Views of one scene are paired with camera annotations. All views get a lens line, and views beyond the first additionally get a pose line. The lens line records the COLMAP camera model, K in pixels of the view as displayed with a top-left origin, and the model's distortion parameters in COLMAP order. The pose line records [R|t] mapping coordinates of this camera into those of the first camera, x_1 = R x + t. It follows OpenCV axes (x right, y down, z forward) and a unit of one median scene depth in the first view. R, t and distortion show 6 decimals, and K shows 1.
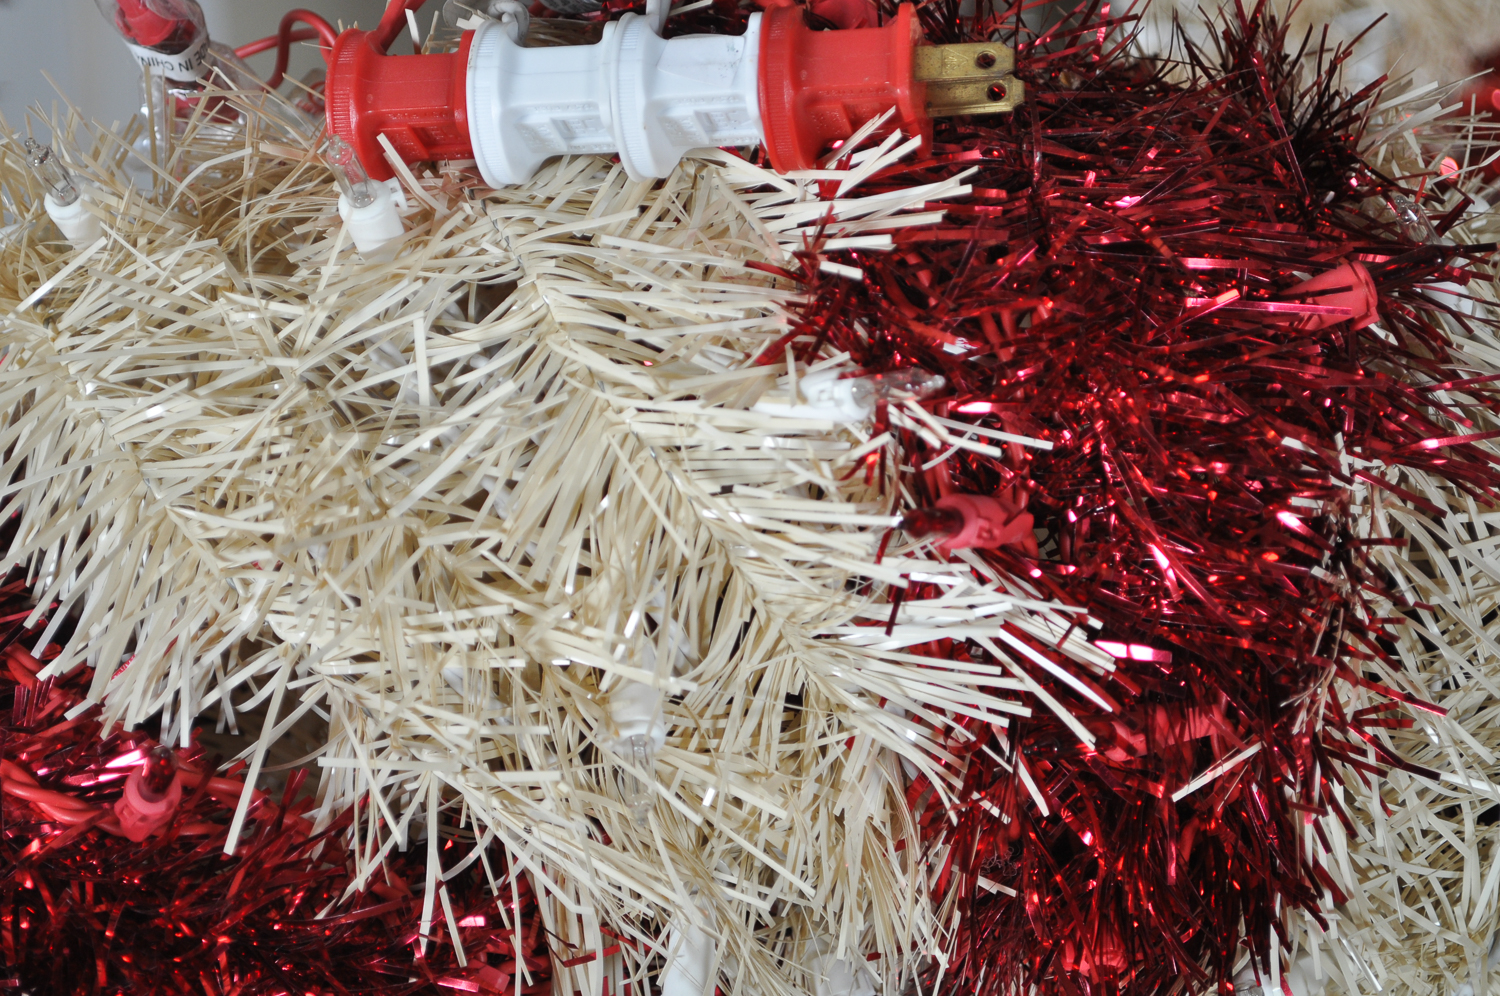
lens RADIAL K [[3374.8, 0, 750.0], [0, 3374.8, 498.0], [0, 0, 1]] dist [-0.238446, 0.112236]
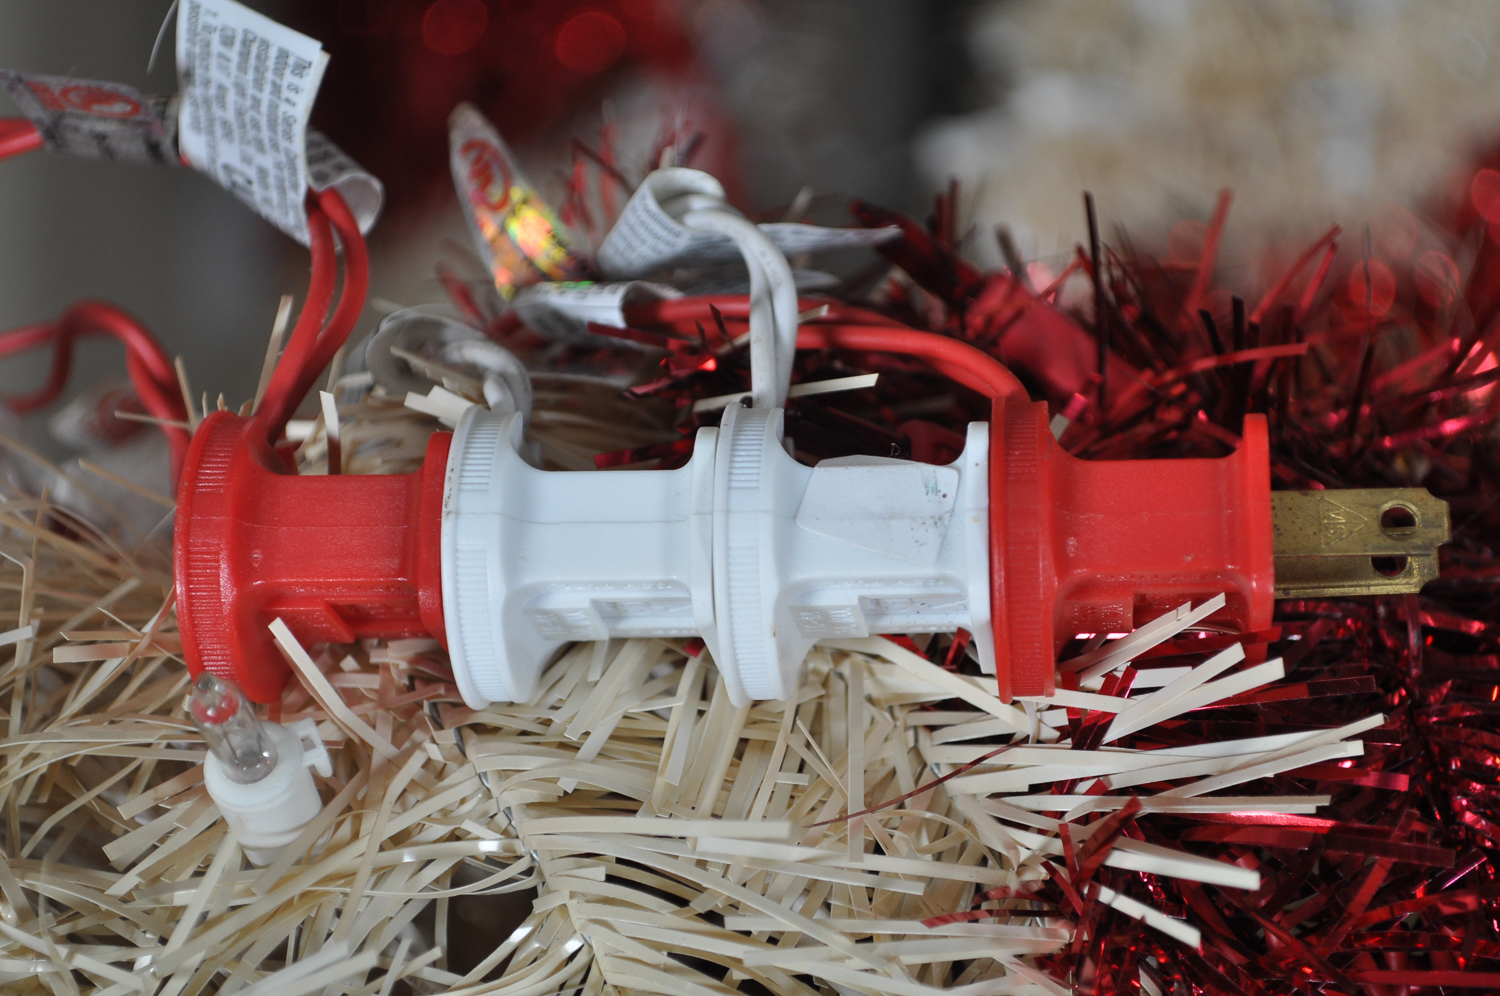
lens RADIAL K [[3534.8, 0, 750.0], [0, 3534.8, 498.0], [0, 0, 1]] dist [-0.060600, 0.183270]
pose [[0.996552, 0.006292, 0.082736, -0.081021], [-0.006838, 0.999957, 0.006313, -0.132814], [-0.082692, -0.006857, 0.996552, 0.421268]]
